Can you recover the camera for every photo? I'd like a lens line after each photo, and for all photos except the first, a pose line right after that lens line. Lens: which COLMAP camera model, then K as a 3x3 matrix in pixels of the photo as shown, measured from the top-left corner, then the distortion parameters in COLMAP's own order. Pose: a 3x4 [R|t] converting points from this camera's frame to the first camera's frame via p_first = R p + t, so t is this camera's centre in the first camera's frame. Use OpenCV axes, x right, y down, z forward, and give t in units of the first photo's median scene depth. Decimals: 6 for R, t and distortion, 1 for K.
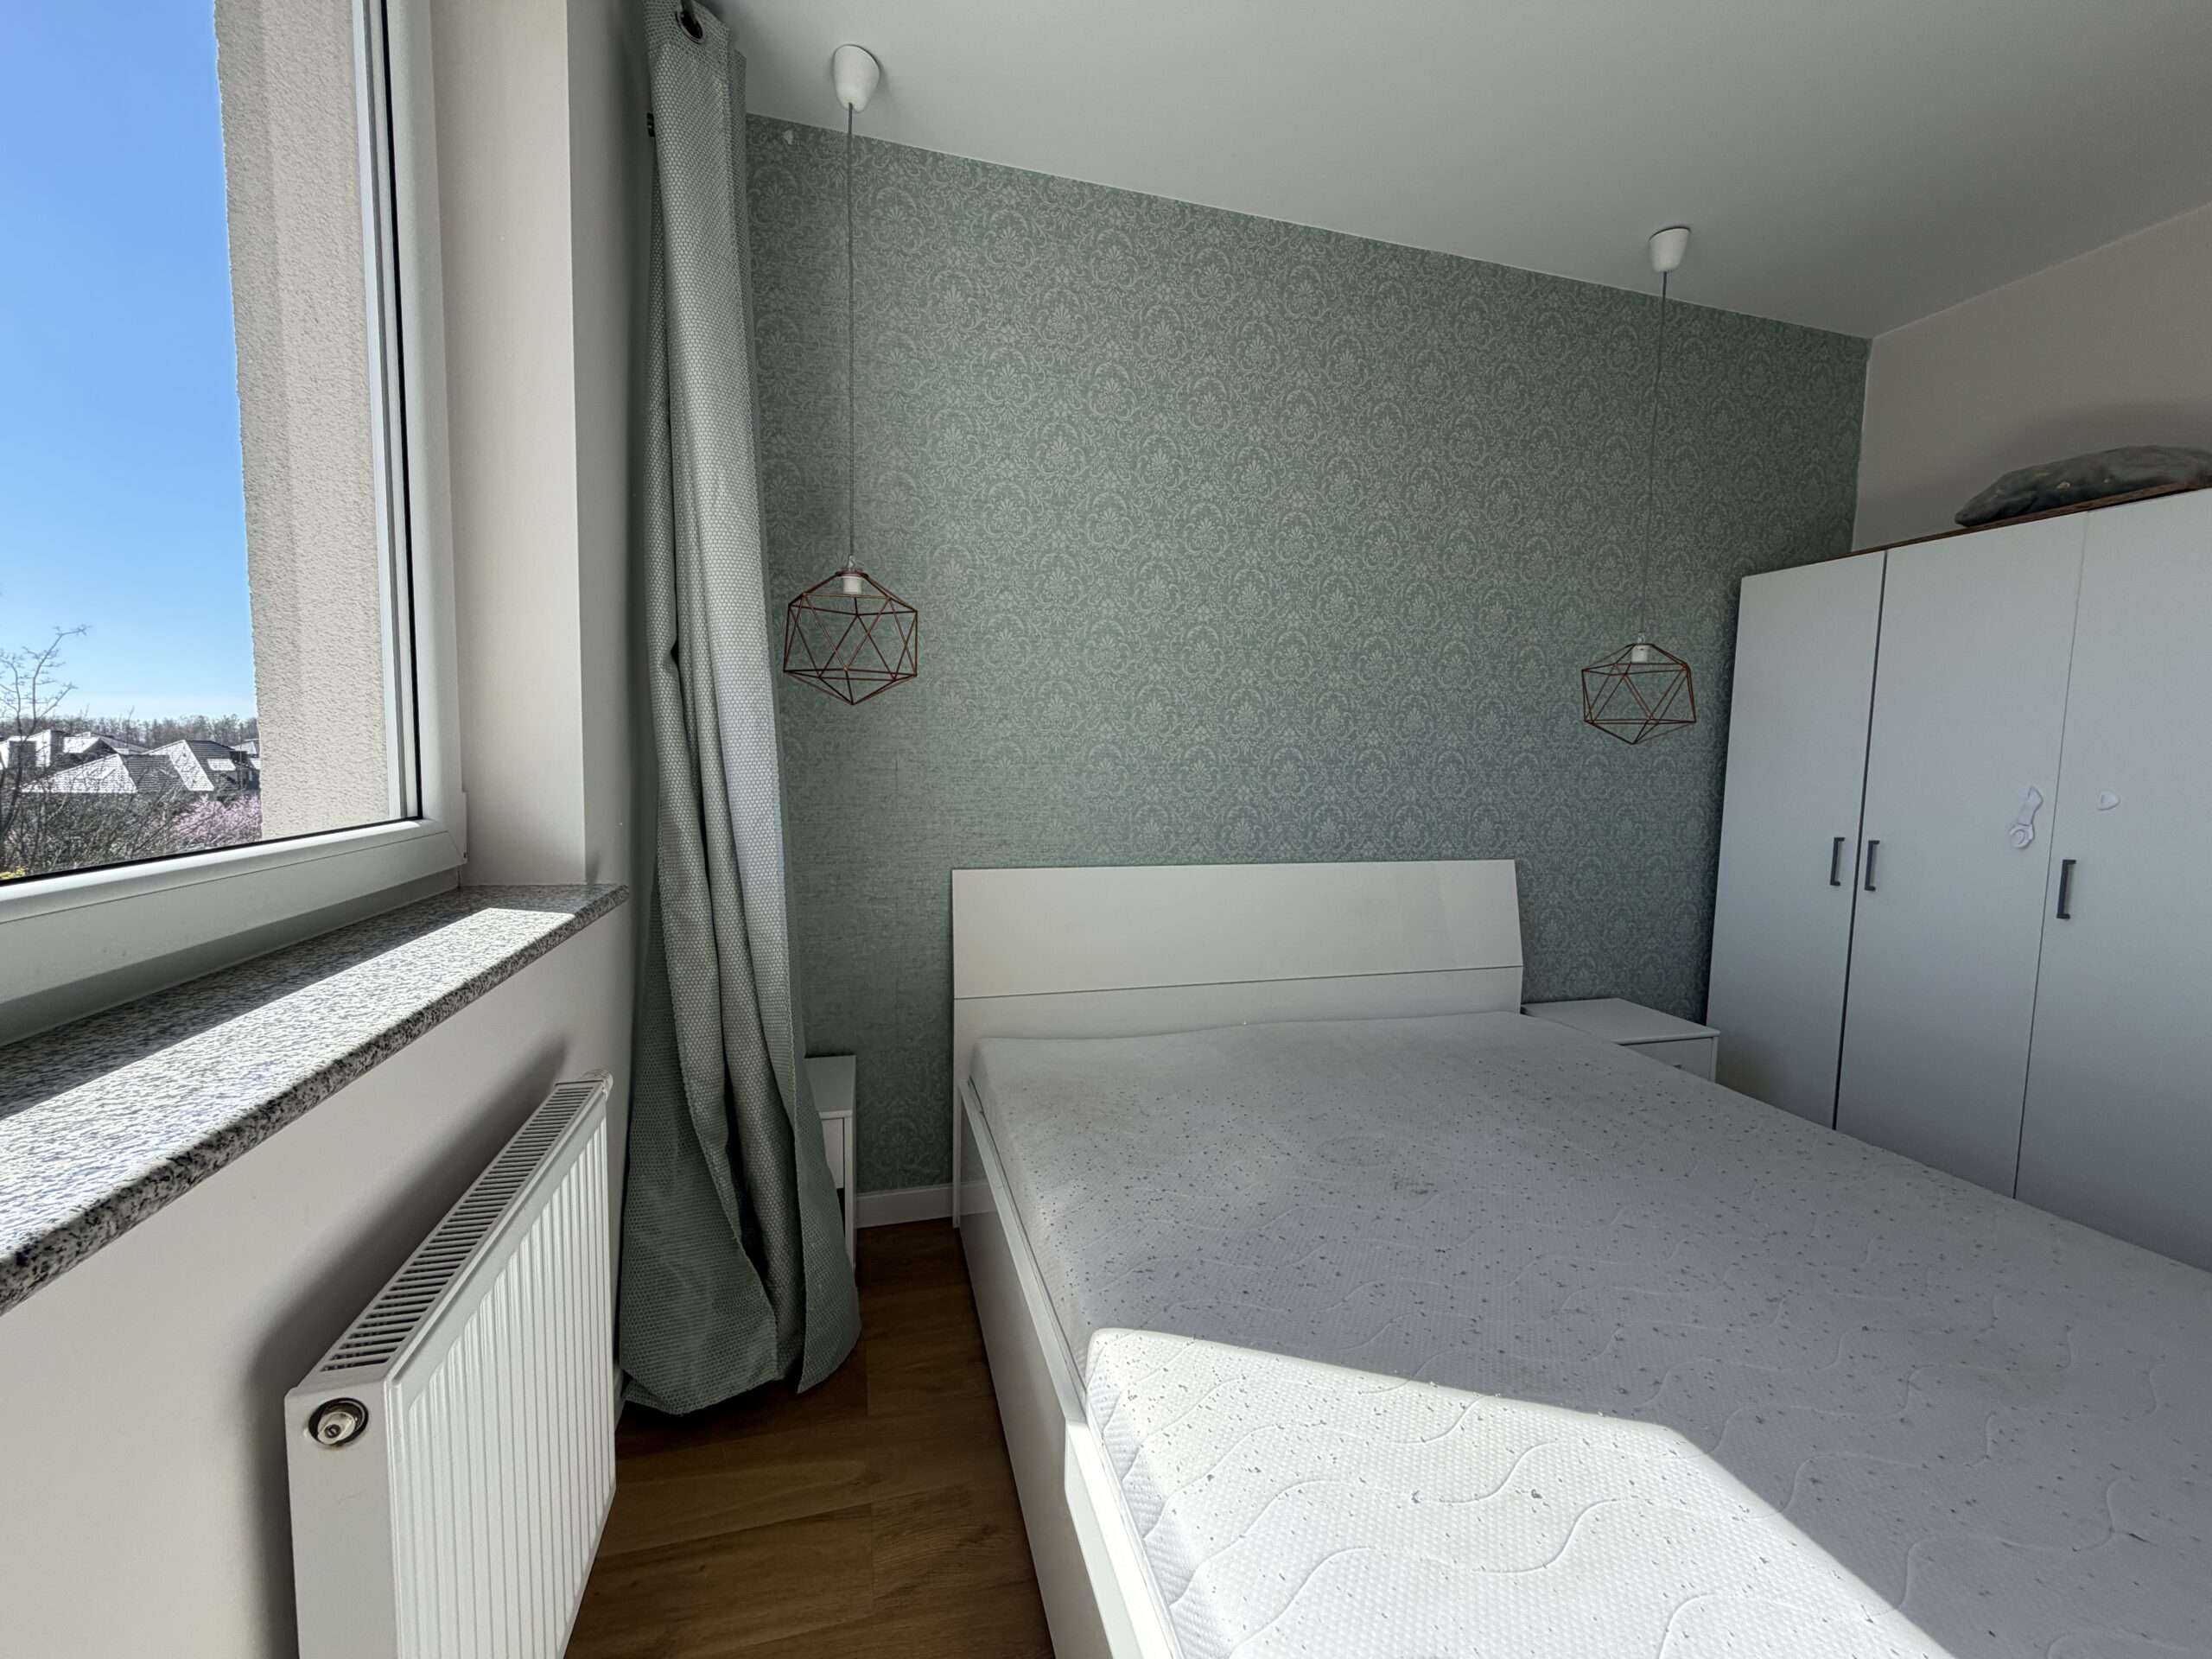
lens RADIAL K [[885.2, 0, 1101.4], [0, 885.2, 827.9], [0, 0, 1]] dist [-0.001795, 0.000464]
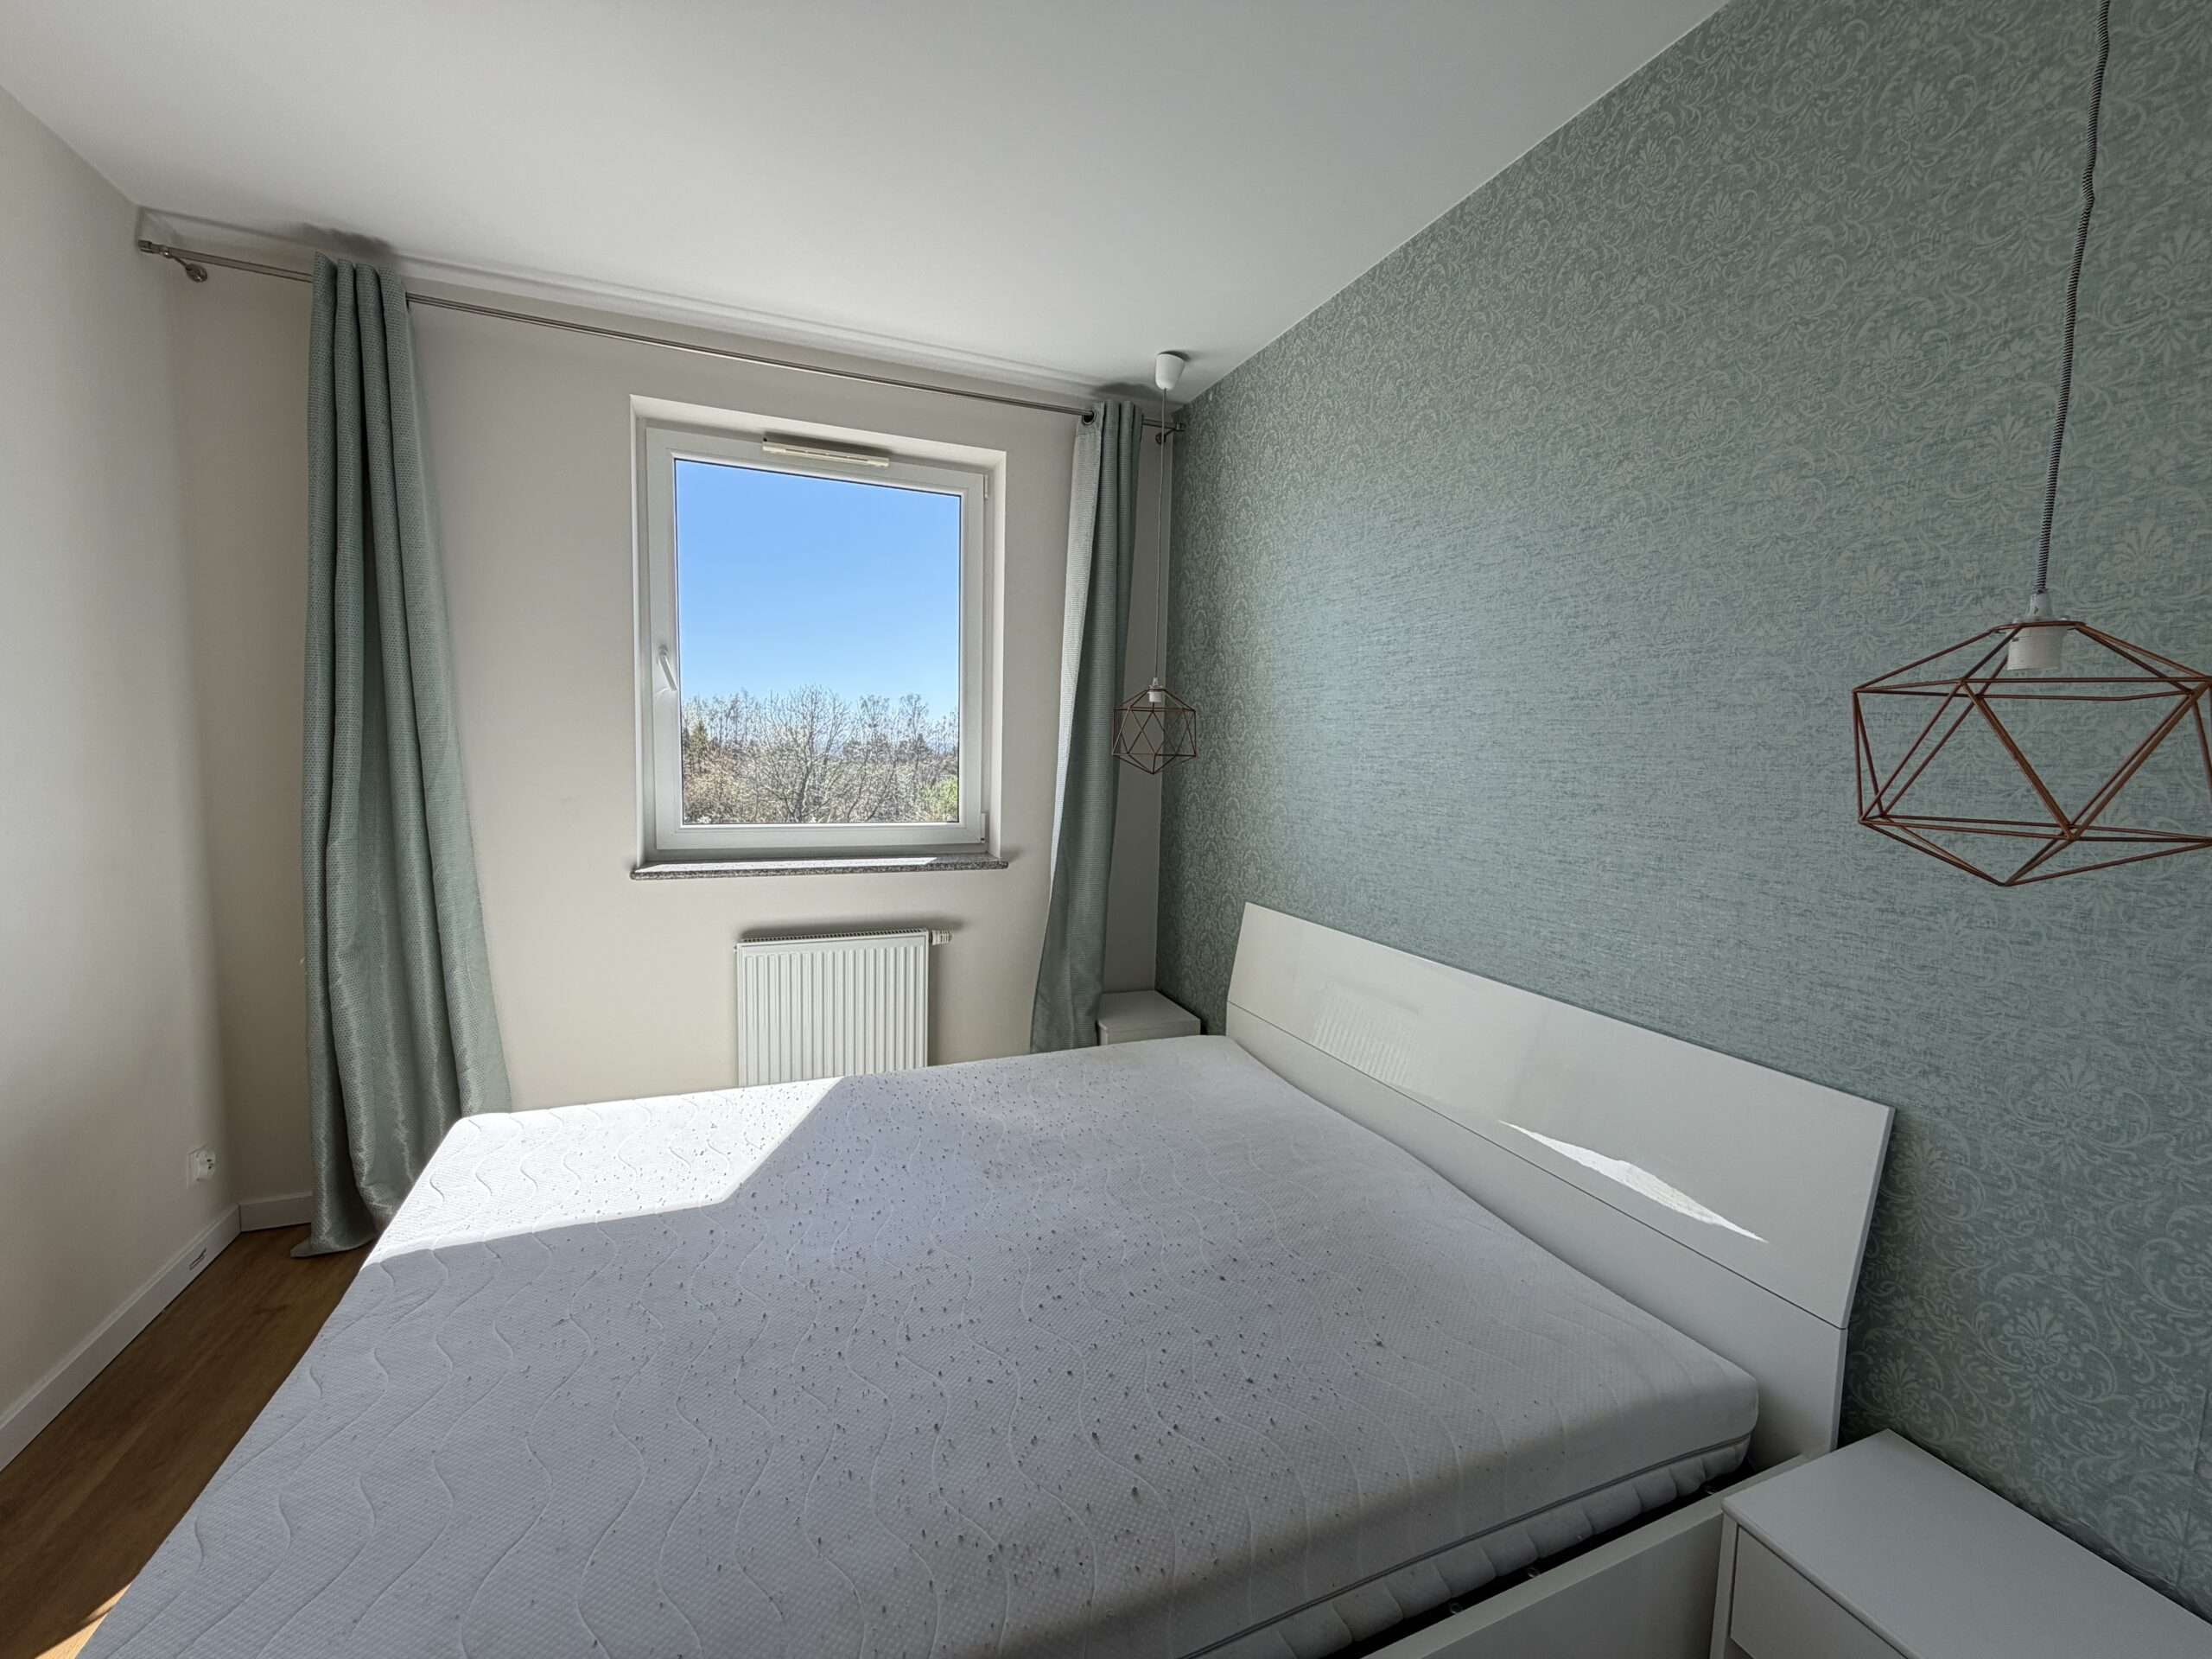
lens RADIAL K [[885.2, 0, 1096.1], [0, 885.2, 826.7], [0, 0, 1]] dist [-0.001795, 0.000464]
pose [[0.108987, 0.073525, -0.991320, 1.009711], [-0.104106, 0.992621, 0.062176, -0.110459], [0.988577, 0.096426, 0.115837, 0.606513]]
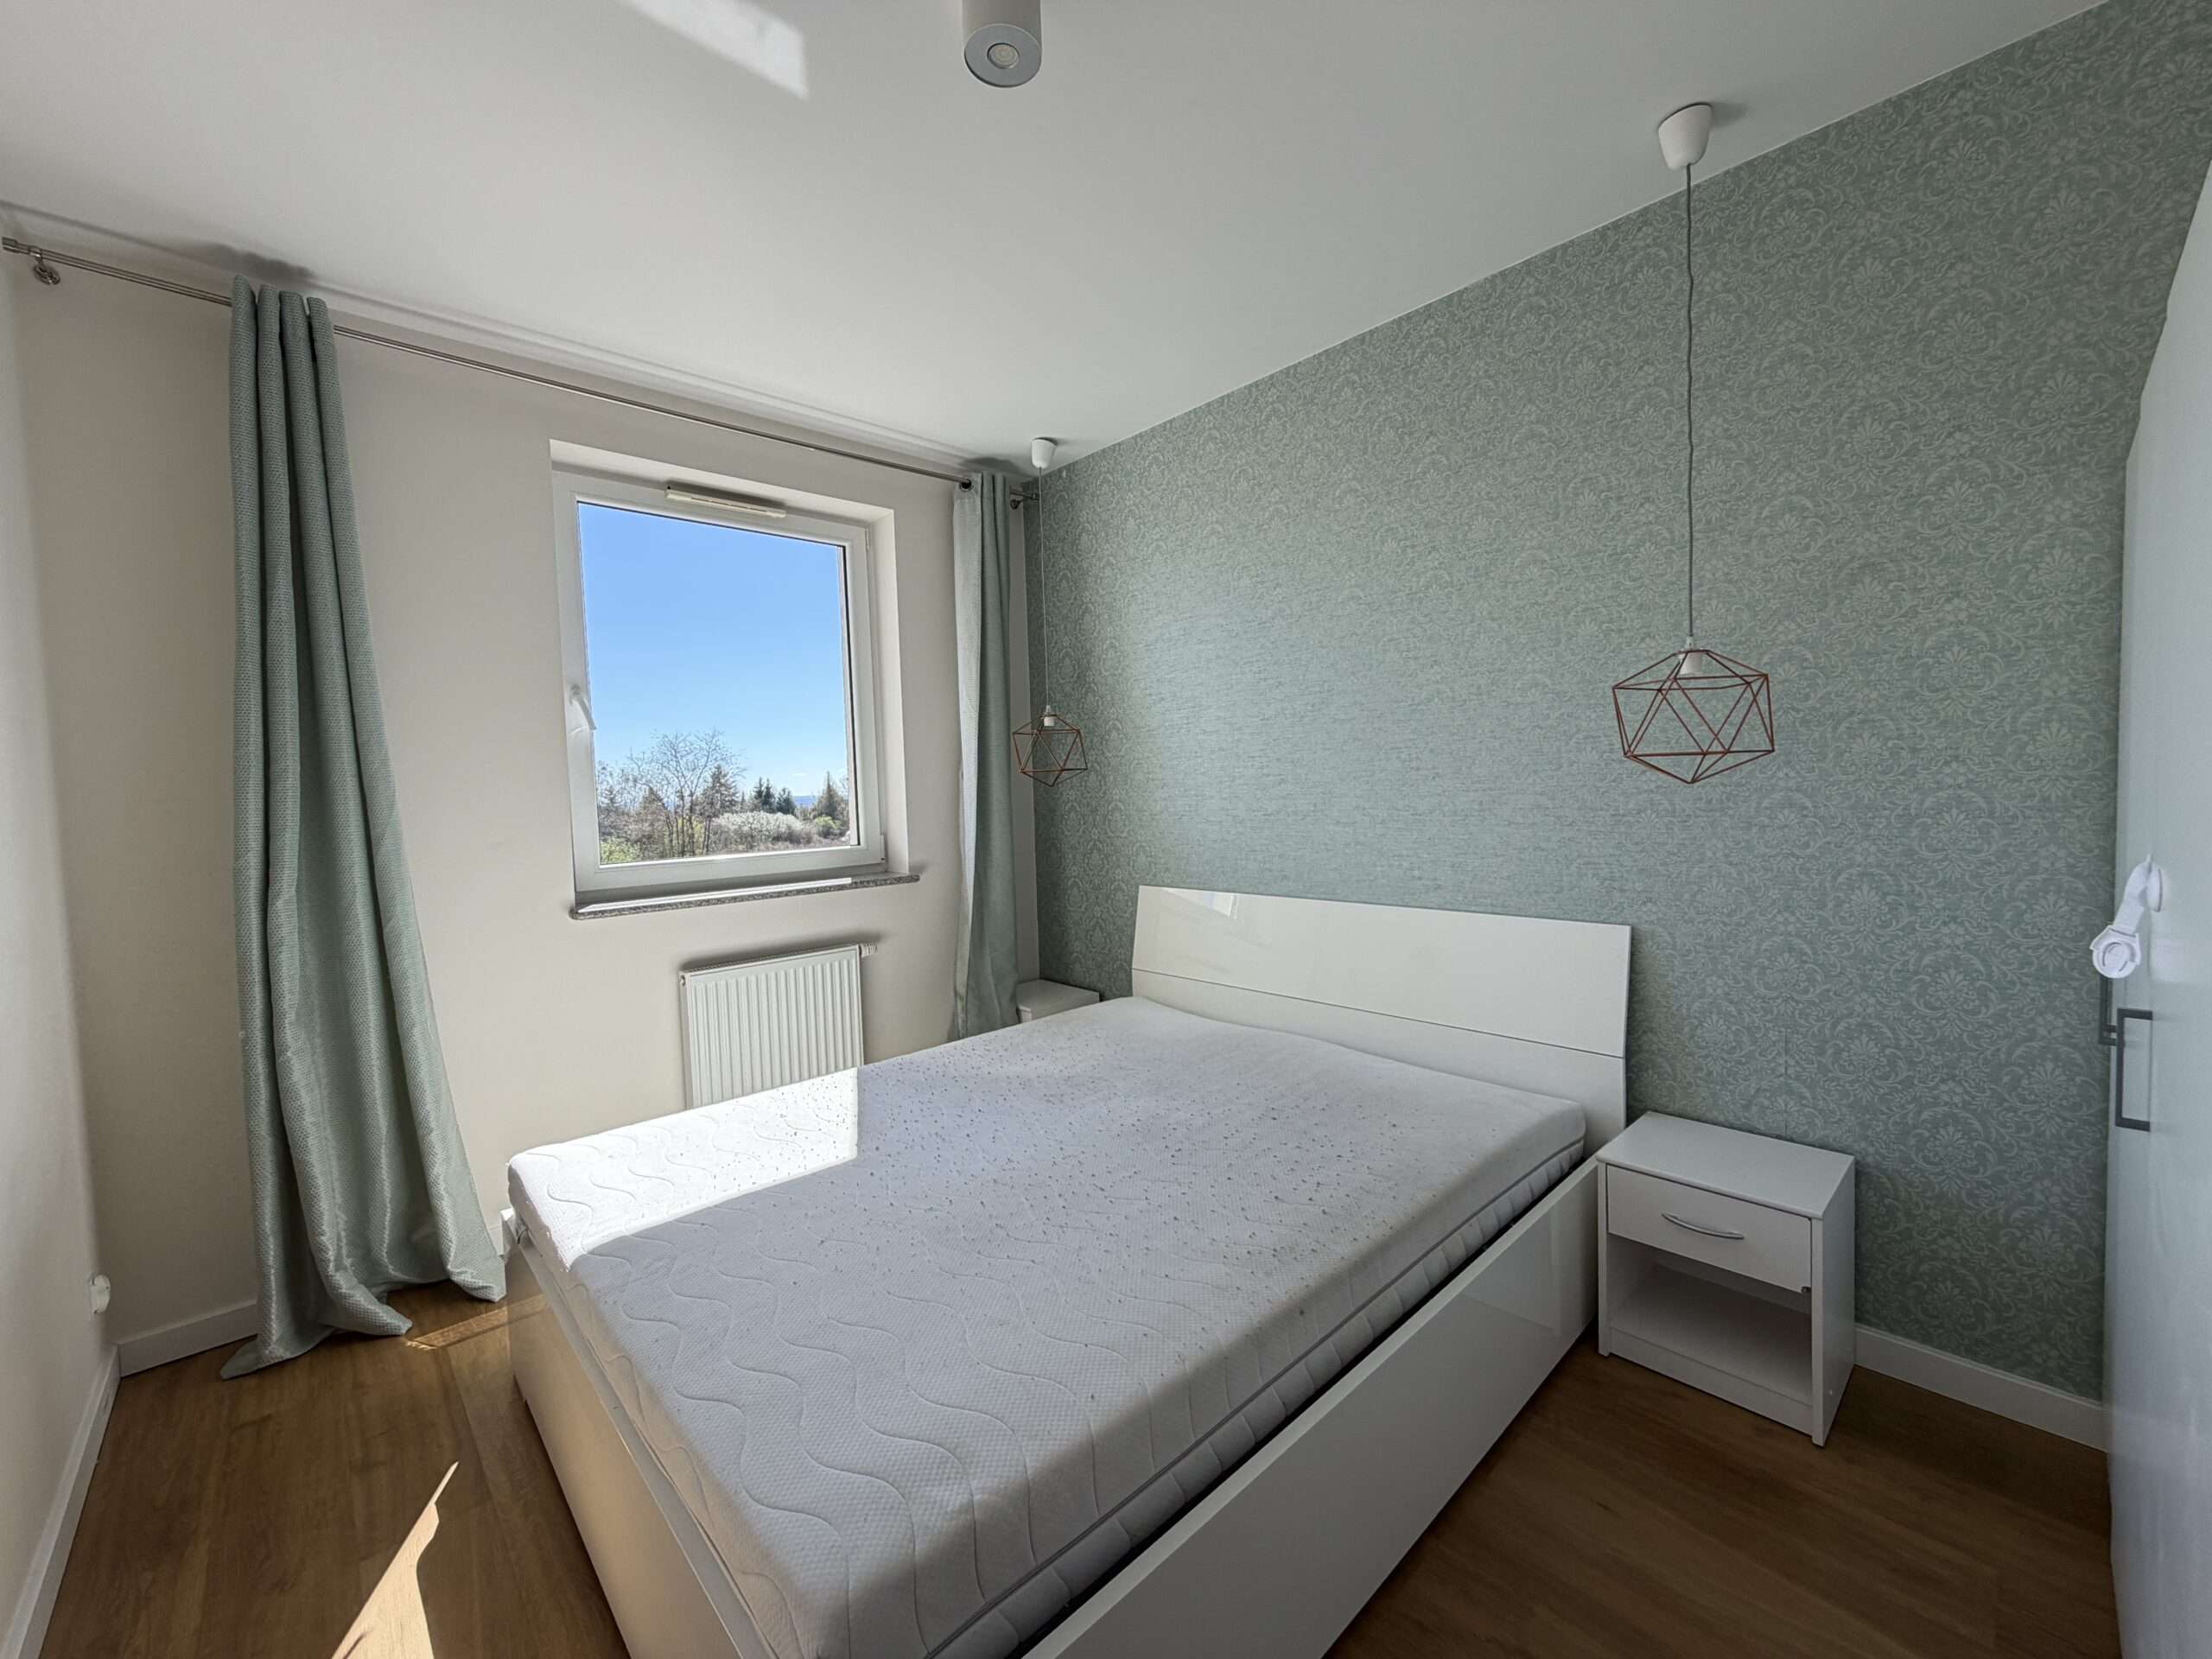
lens RADIAL K [[885.2, 0, 1099.4], [0, 885.2, 826.7], [0, 0, 1]] dist [-0.001795, 0.000464]
pose [[0.450840, 0.007843, -0.892570, 1.127842], [-0.030738, 0.999505, -0.006743, -0.040168], [0.892075, 0.030475, 0.450858, 0.229717]]
